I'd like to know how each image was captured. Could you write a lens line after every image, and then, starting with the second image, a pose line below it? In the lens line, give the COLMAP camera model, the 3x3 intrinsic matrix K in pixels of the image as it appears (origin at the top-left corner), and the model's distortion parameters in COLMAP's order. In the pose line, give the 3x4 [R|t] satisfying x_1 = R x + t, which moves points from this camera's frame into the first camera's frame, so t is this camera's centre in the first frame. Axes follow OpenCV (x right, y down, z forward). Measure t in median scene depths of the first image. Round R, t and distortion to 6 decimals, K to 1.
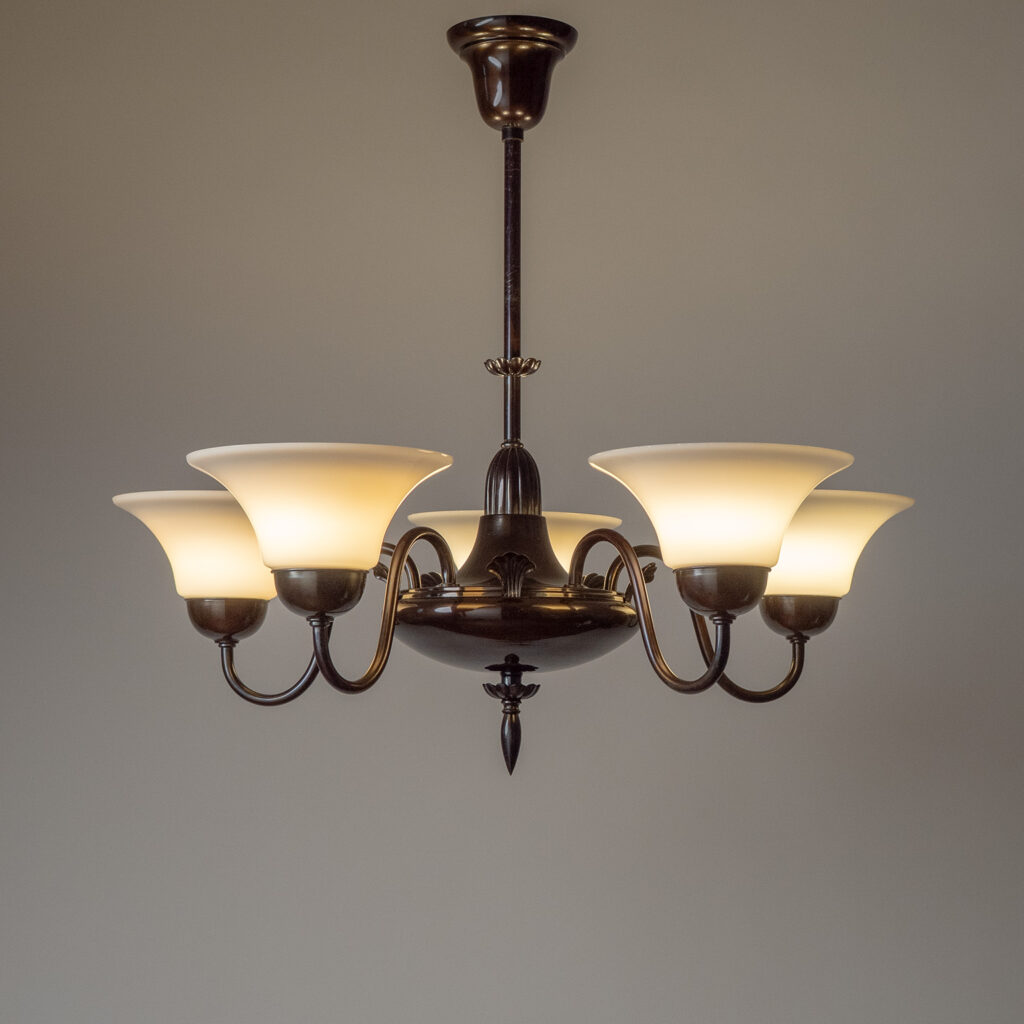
lens RADIAL K [[1988.3, 0, 532.6], [0, 1988.3, 501.3], [0, 0, 1]] dist [-0.135349, 0.000000]
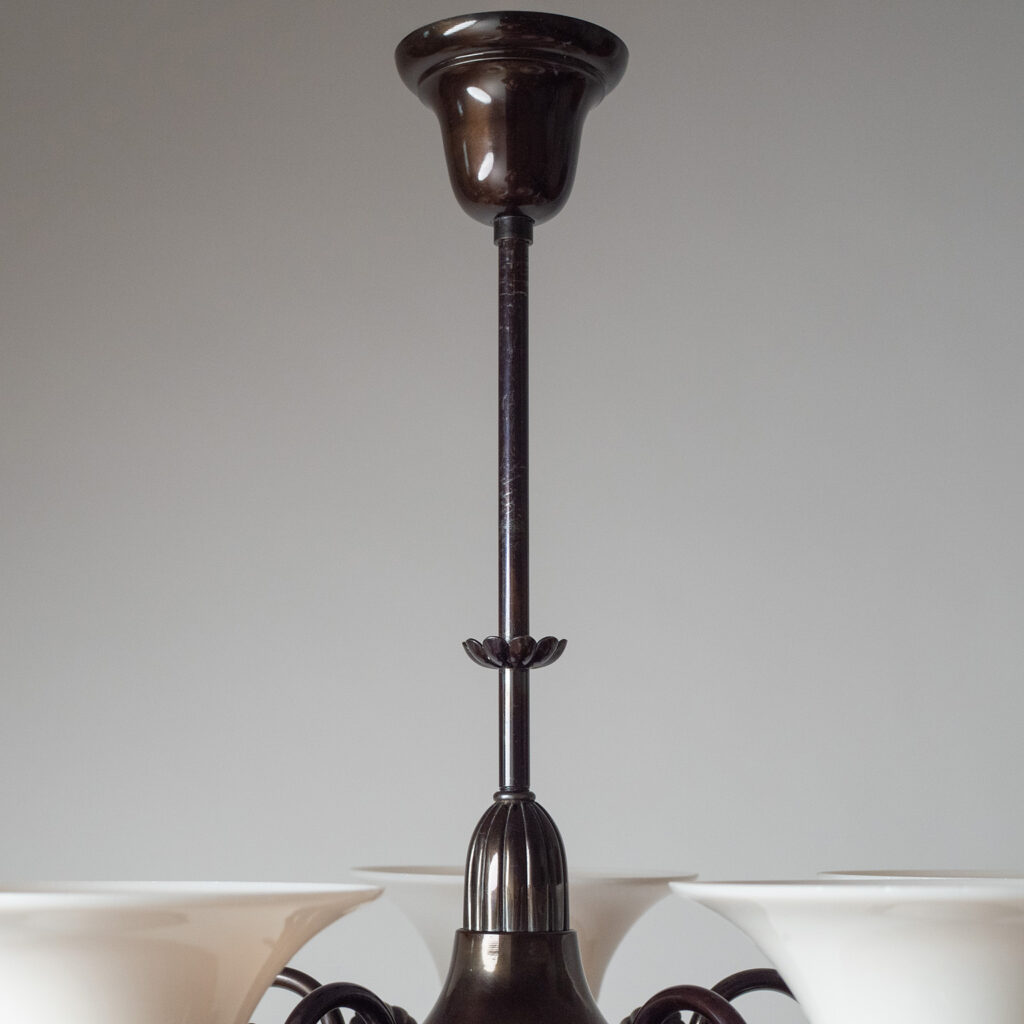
lens RADIAL K [[1988.3, 0, 511.1], [0, 1988.3, 515.9], [0, 0, 1]] dist [-0.135349, 0.000000]
pose [[0.999893, -0.005512, -0.013516, -0.003483], [0.004193, 0.995397, -0.095749, -0.052686], [0.013982, 0.095682, 0.995314, 0.456981]]
